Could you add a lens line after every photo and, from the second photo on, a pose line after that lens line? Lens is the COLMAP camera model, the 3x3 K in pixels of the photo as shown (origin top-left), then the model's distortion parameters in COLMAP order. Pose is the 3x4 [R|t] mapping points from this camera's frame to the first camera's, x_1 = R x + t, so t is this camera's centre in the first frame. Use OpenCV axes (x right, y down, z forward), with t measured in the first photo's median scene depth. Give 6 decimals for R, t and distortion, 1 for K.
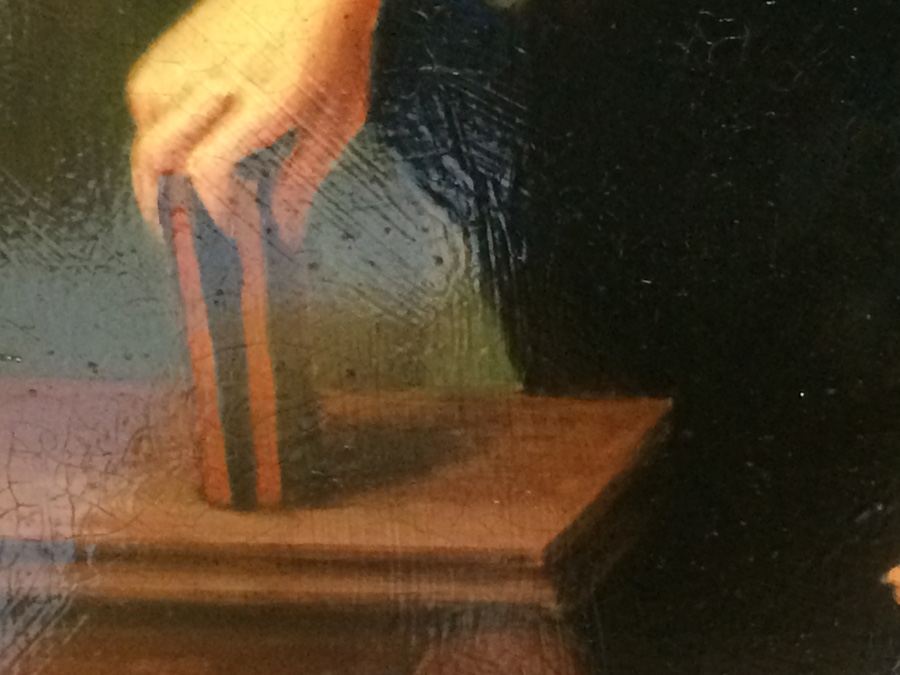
lens RADIAL K [[2577.7, 0, 451.4], [0, 2577.7, 336.4], [0, 0, 1]] dist [0.132083, 0.000000]
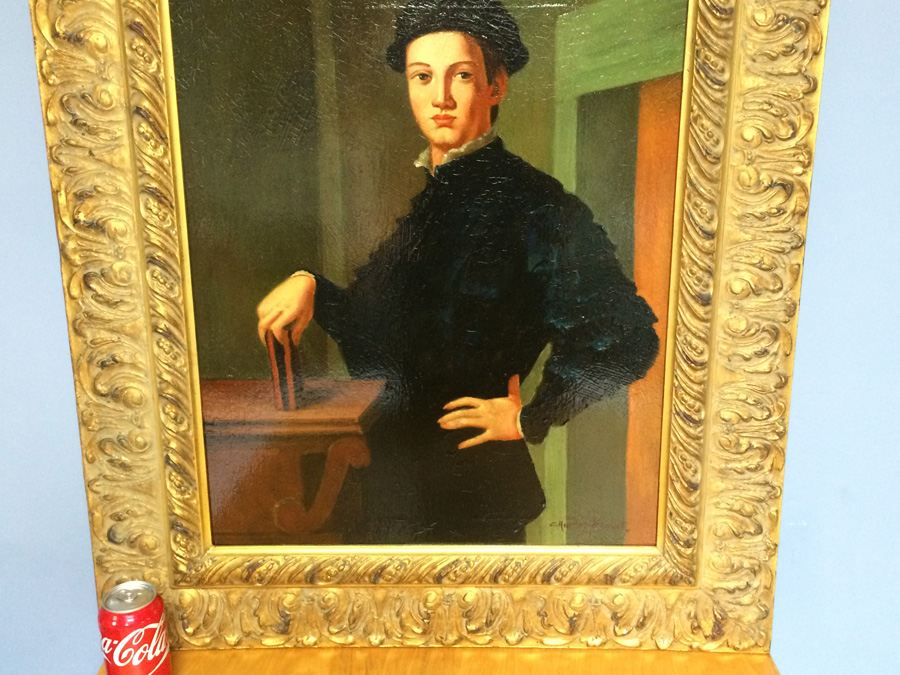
lens RADIAL K [[922.6, 0, 449.9], [0, 922.6, 330.5], [0, 0, 1]] dist [0.051662, 0.000000]
pose [[0.996483, -0.020647, 0.081218, 0.067236], [0.029850, 0.993058, -0.113777, 0.119876], [-0.078305, 0.115801, 0.990181, -0.533543]]
